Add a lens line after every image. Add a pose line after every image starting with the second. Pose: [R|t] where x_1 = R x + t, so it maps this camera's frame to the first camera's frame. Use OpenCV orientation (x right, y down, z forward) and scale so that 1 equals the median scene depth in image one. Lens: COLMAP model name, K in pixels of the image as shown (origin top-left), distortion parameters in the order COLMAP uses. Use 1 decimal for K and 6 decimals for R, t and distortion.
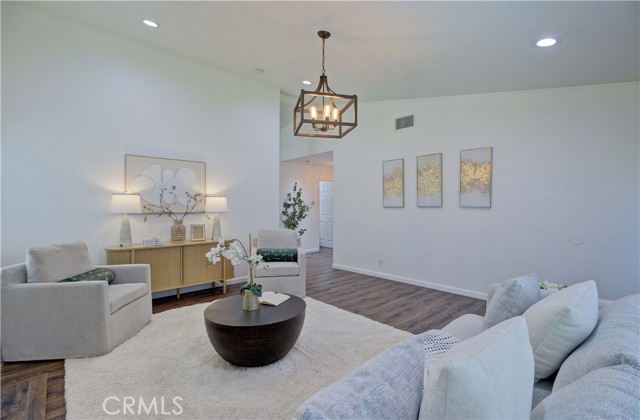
lens RADIAL K [[294.6, 0, 322.0], [0, 294.6, 210.2], [0, 0, 1]] dist [-0.011712, 0.005339]
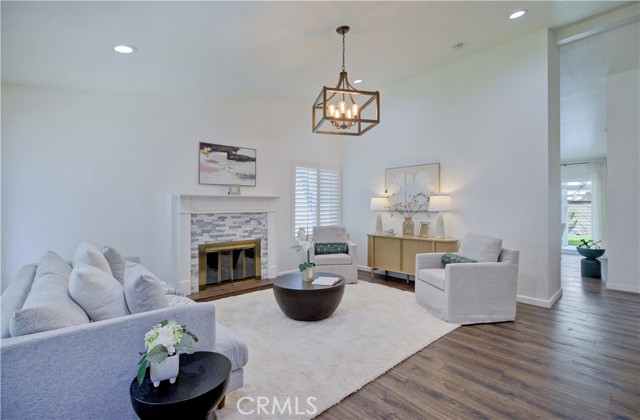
lens RADIAL K [[294.6, 0, 323.5], [0, 294.6, 198.6], [0, 0, 1]] dist [-0.011712, 0.005339]
pose [[-0.018582, -0.031311, -0.999337, 0.694871], [-0.006192, 0.999494, -0.031201, -0.001344], [0.999808, 0.005609, -0.018766, 0.658596]]
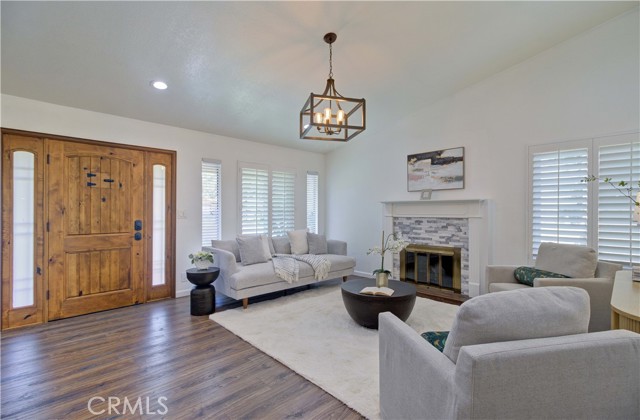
lens RADIAL K [[294.6, 0, 326.1], [0, 294.6, 209.2], [0, 0, 1]] dist [-0.011712, 0.005339]
pose [[-0.999433, -0.004804, -0.033325, 0.037312], [-0.004962, 0.999977, 0.004671, -0.014861], [0.033302, 0.004833, -0.999434, 1.397336]]
